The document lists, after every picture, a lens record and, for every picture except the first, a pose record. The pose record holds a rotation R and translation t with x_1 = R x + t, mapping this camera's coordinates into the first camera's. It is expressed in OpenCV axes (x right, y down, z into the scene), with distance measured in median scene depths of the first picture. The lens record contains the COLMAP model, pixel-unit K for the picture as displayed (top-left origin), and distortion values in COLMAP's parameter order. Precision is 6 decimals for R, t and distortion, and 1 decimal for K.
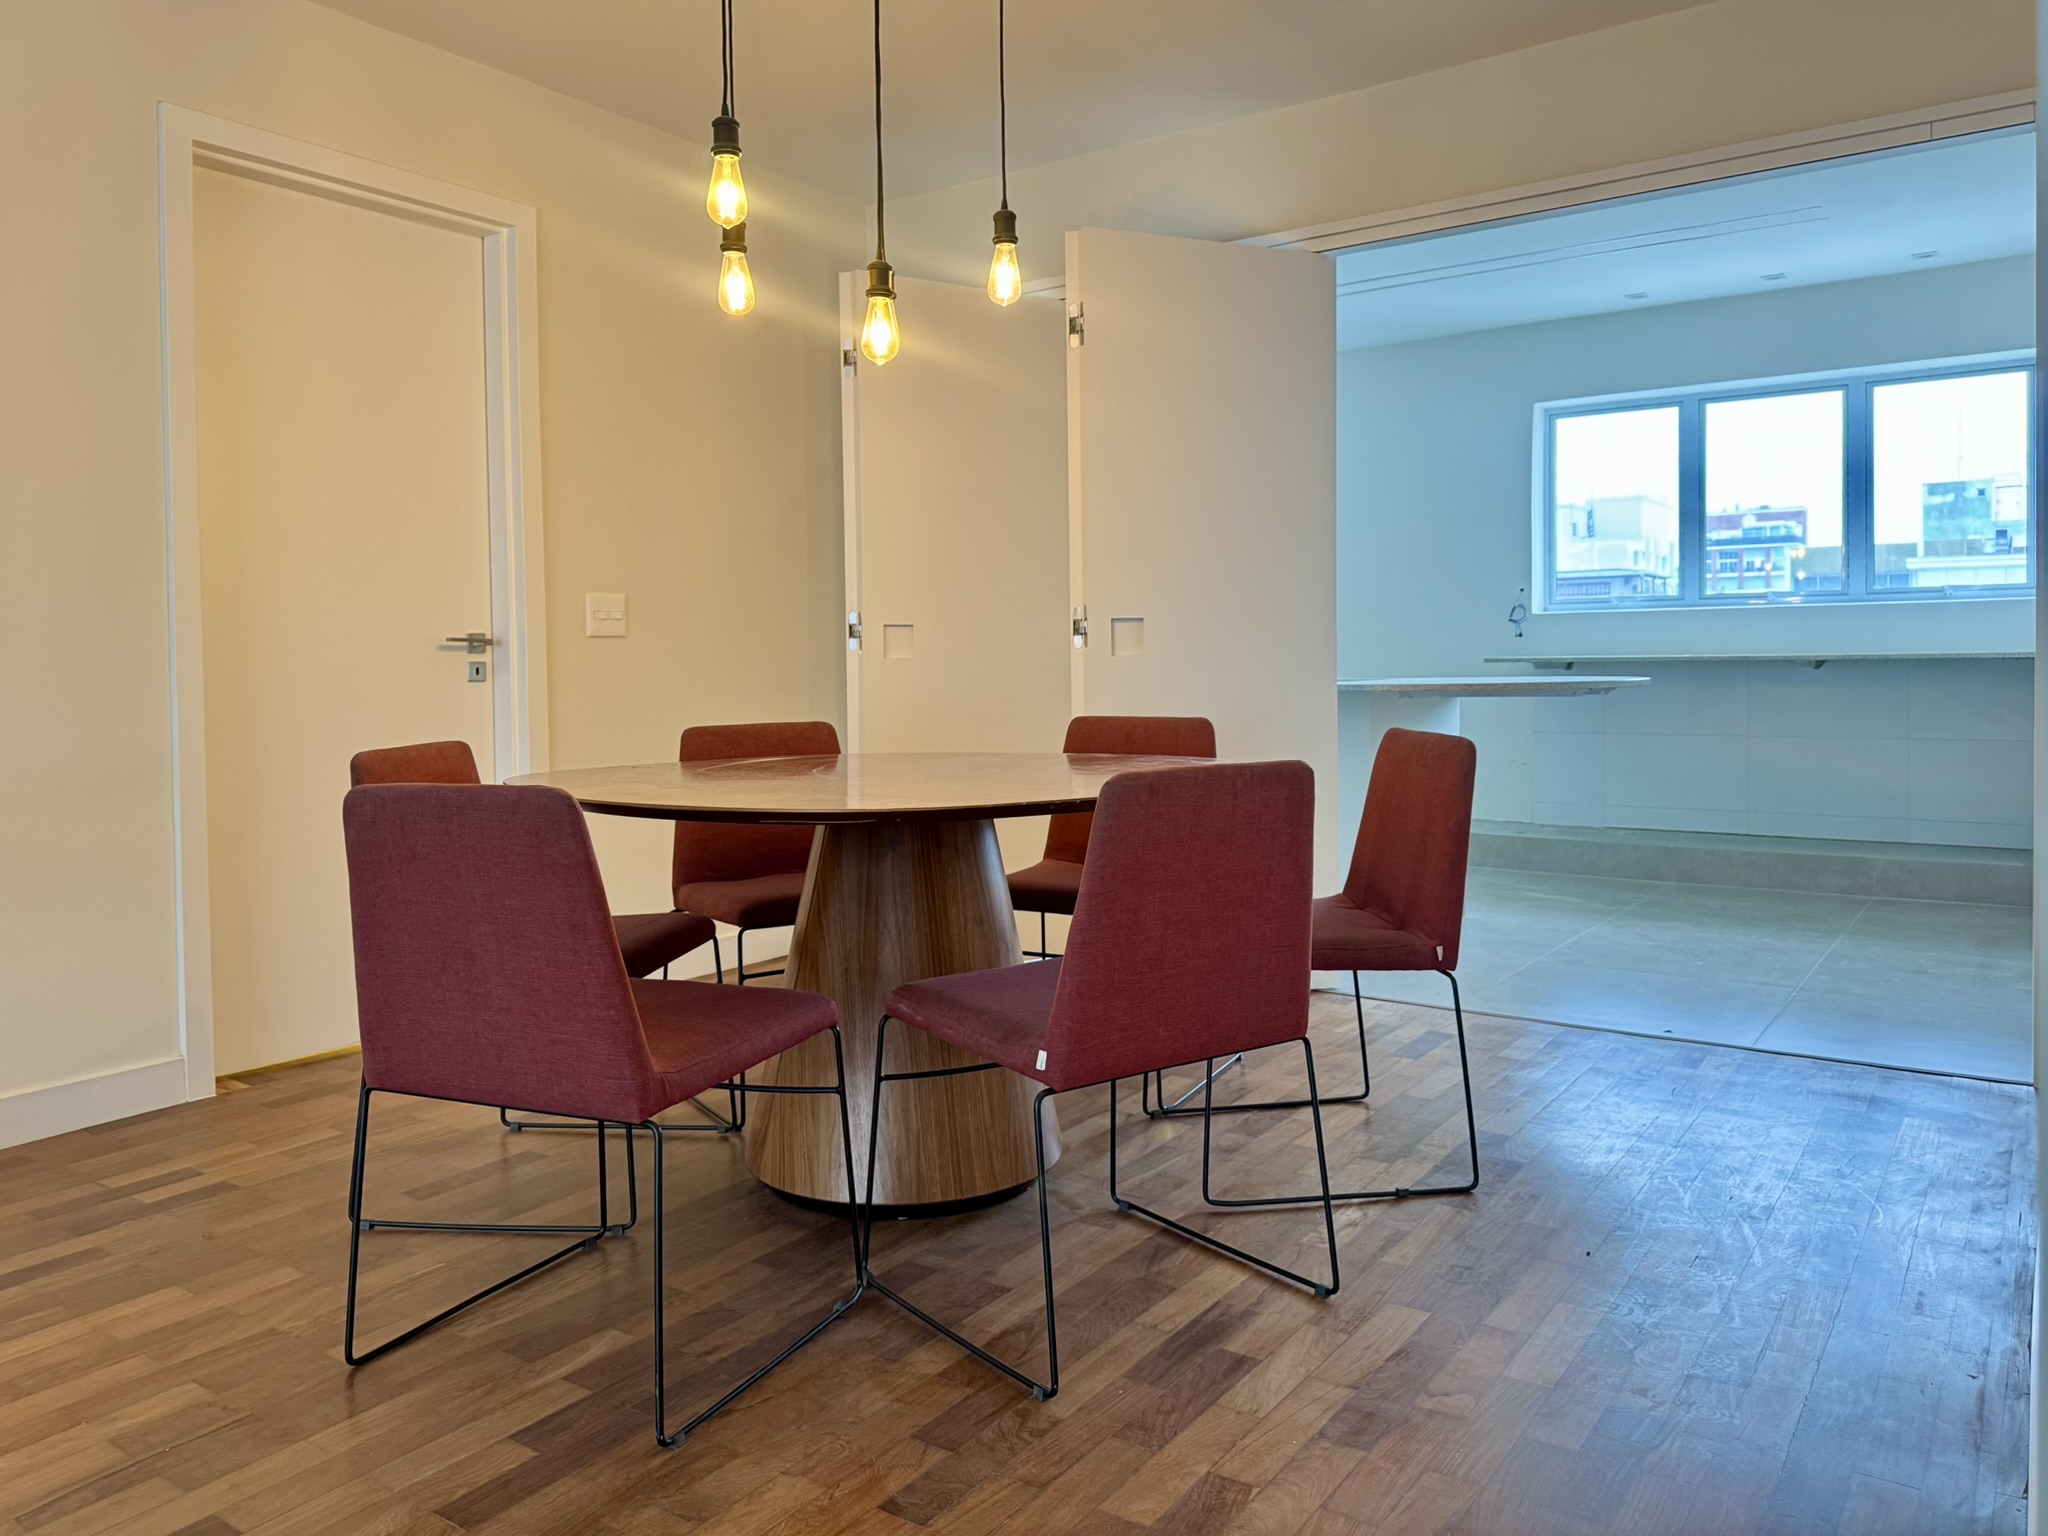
lens RADIAL K [[1481.2, 0, 1026.9], [0, 1481.2, 709.2], [0, 0, 1]] dist [0.040125, -0.057665]
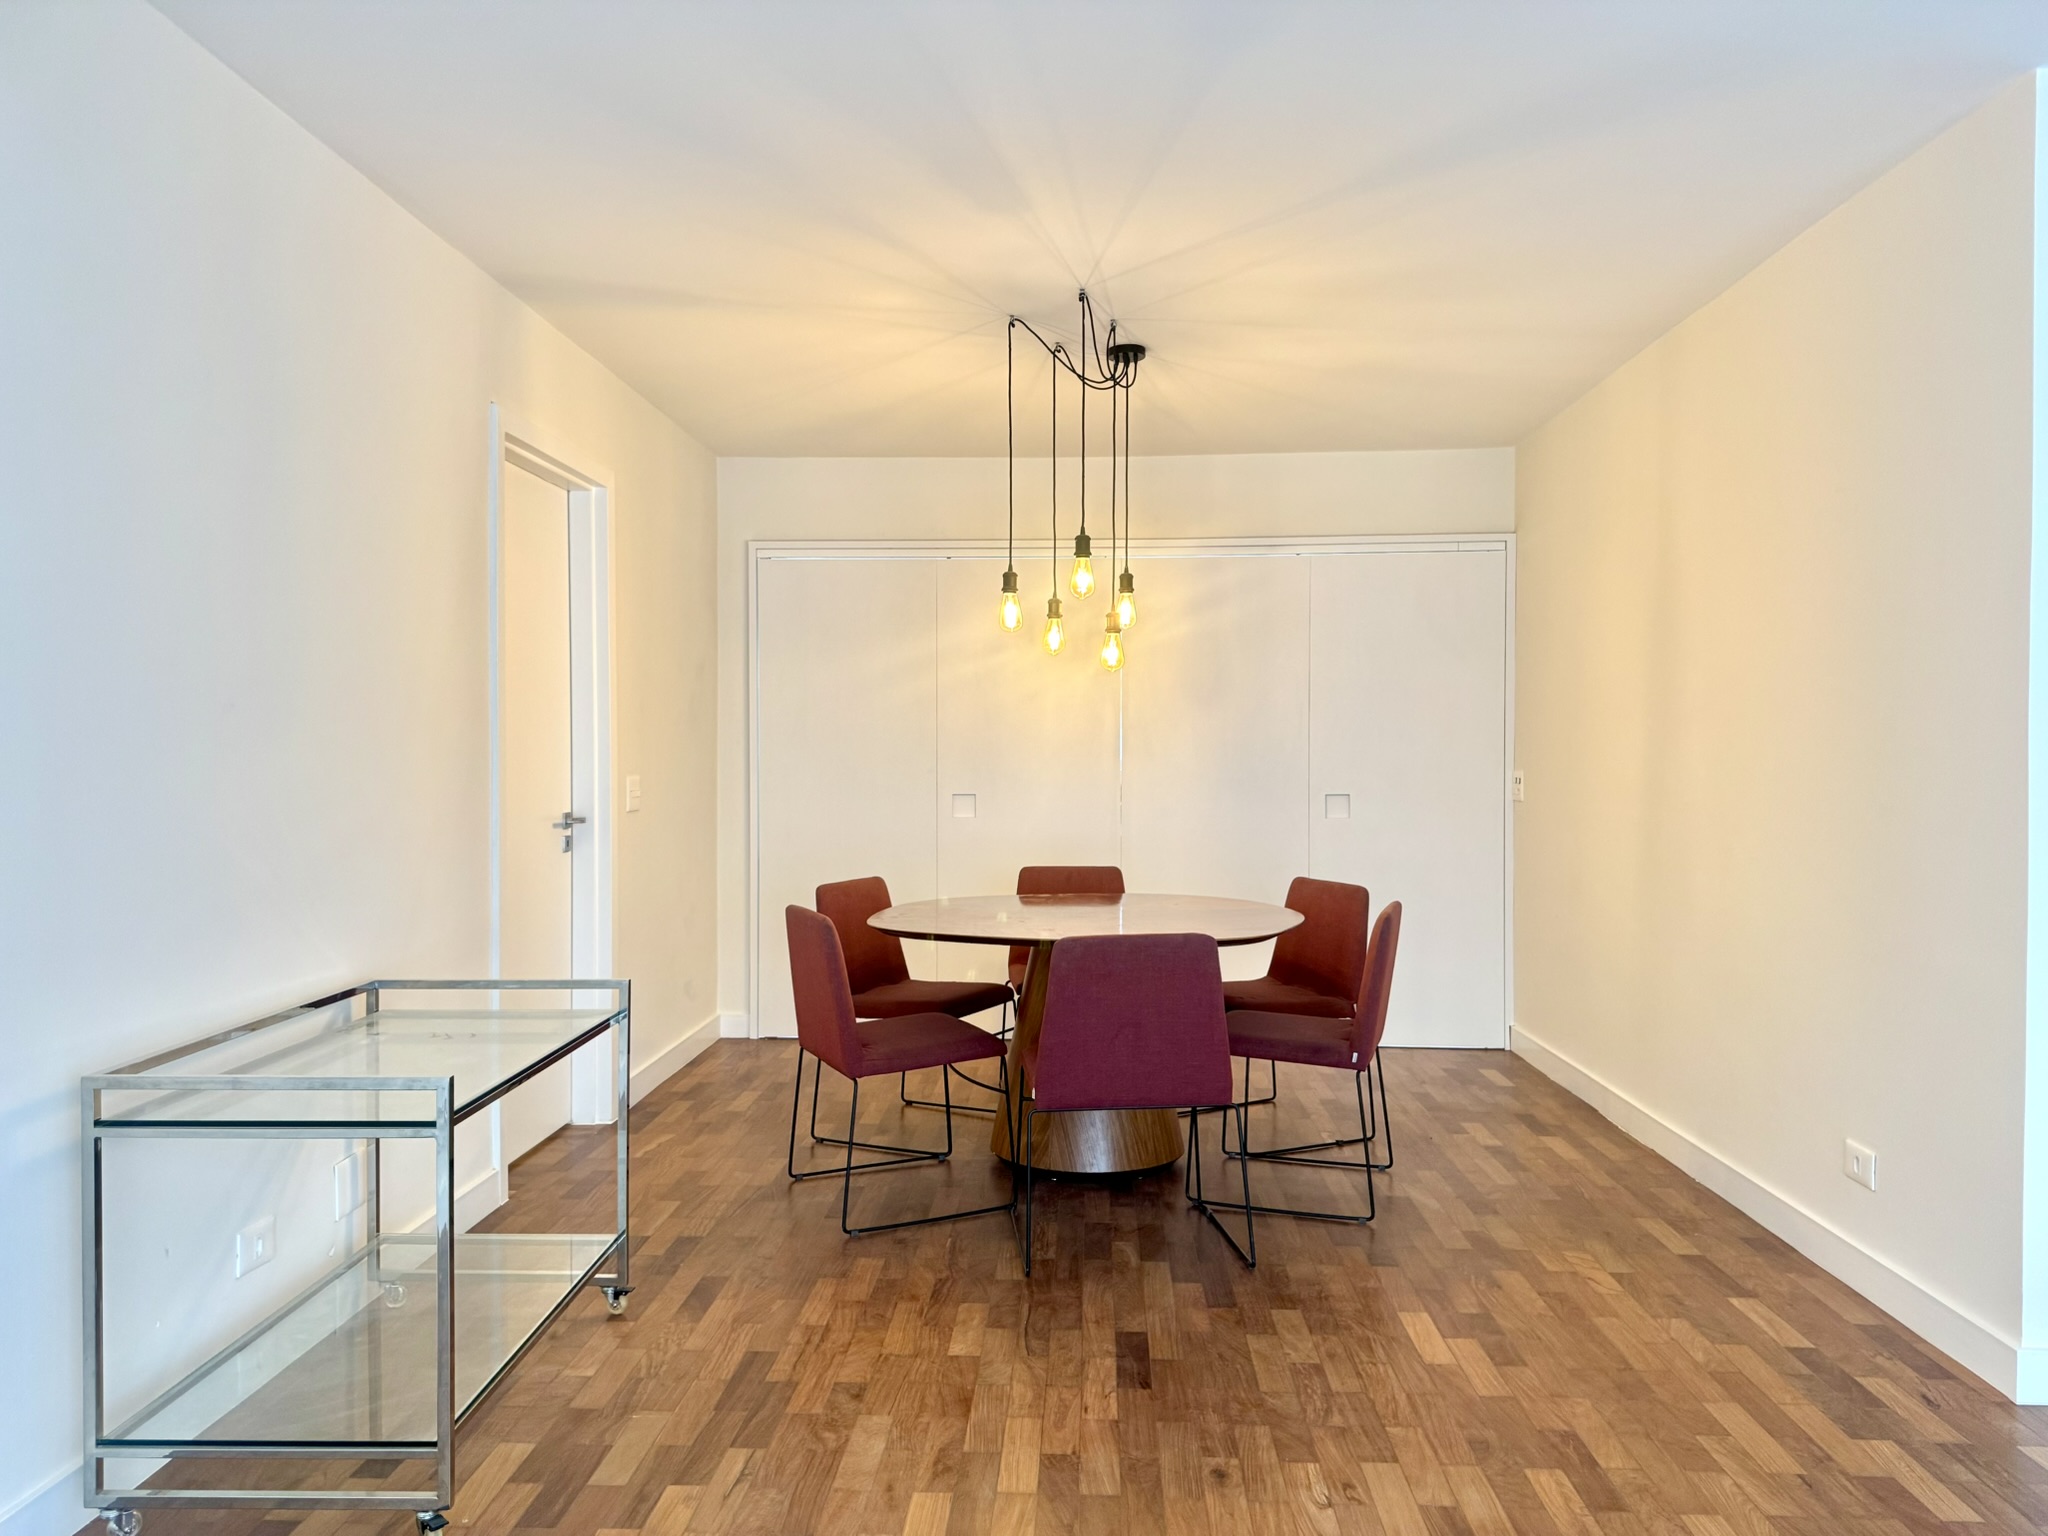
lens RADIAL K [[1446.8, 0, 1019.7], [0, 1446.8, 769.9], [0, 0, 1]] dist [0.092634, -0.132603]
pose [[0.845857, 0.006849, 0.533365, -1.088652], [0.008018, 0.999641, -0.025551, -0.081600], [-0.533349, 0.025889, 0.845499, -0.343387]]
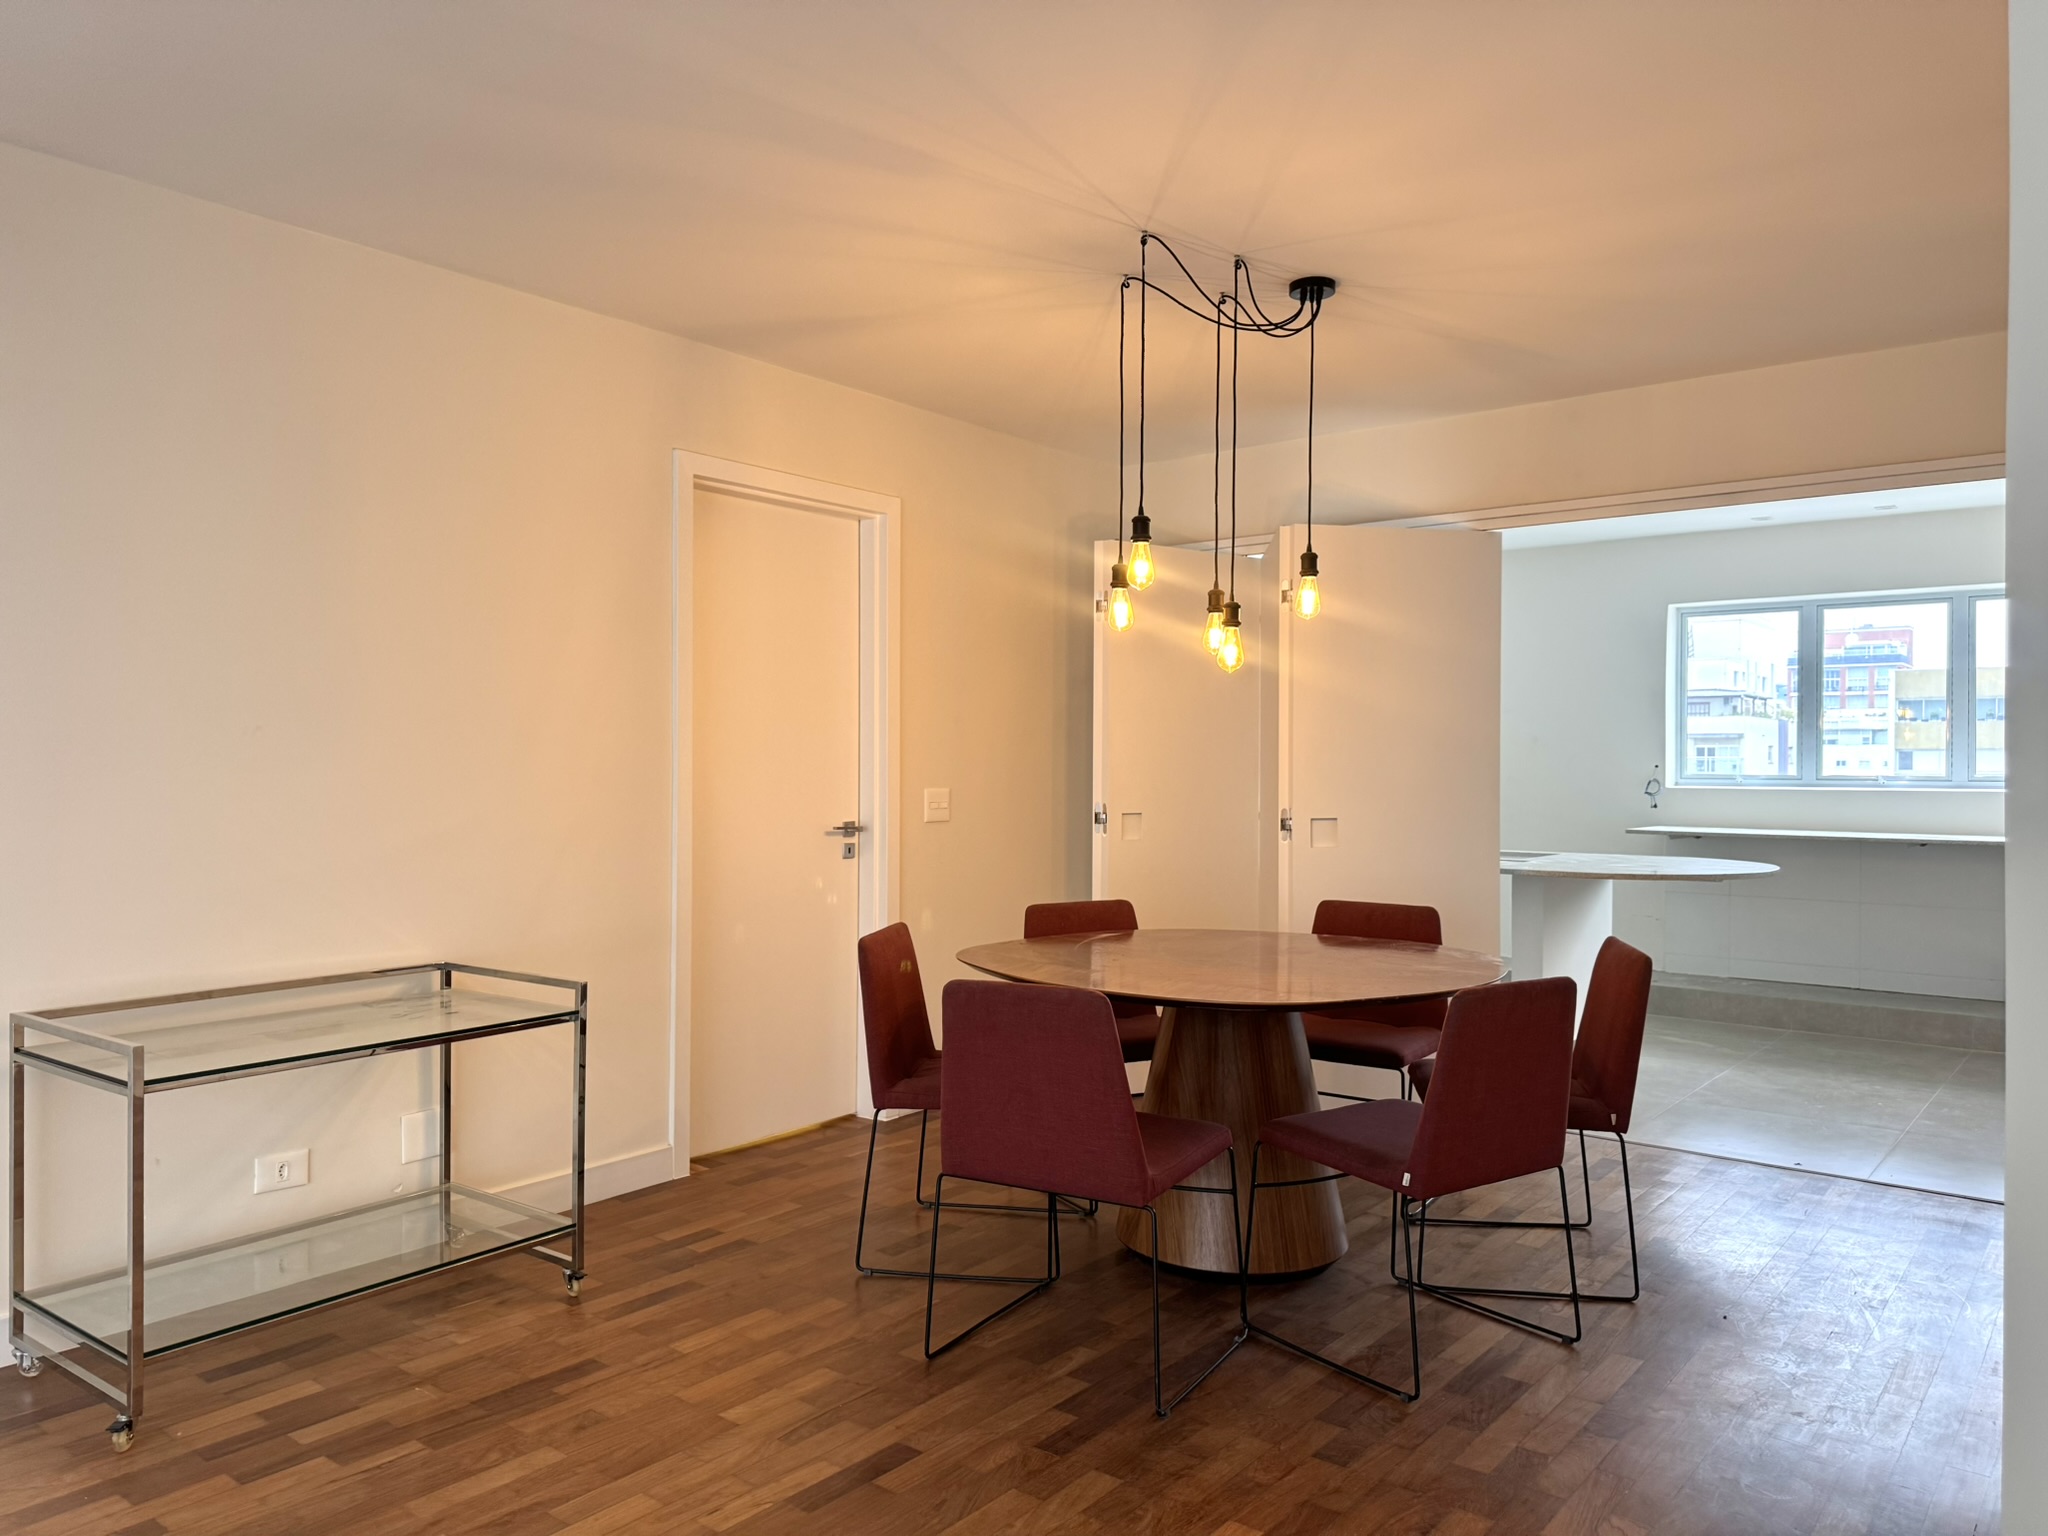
lens RADIAL K [[1445.6, 0, 1029.9], [0, 1445.6, 763.9], [0, 0, 1]] dist [0.044912, -0.049982]
pose [[0.997950, 0.016956, -0.061709, -0.210017], [-0.018948, 0.999313, -0.031837, -0.100287], [0.061127, 0.032941, 0.997586, -0.399507]]
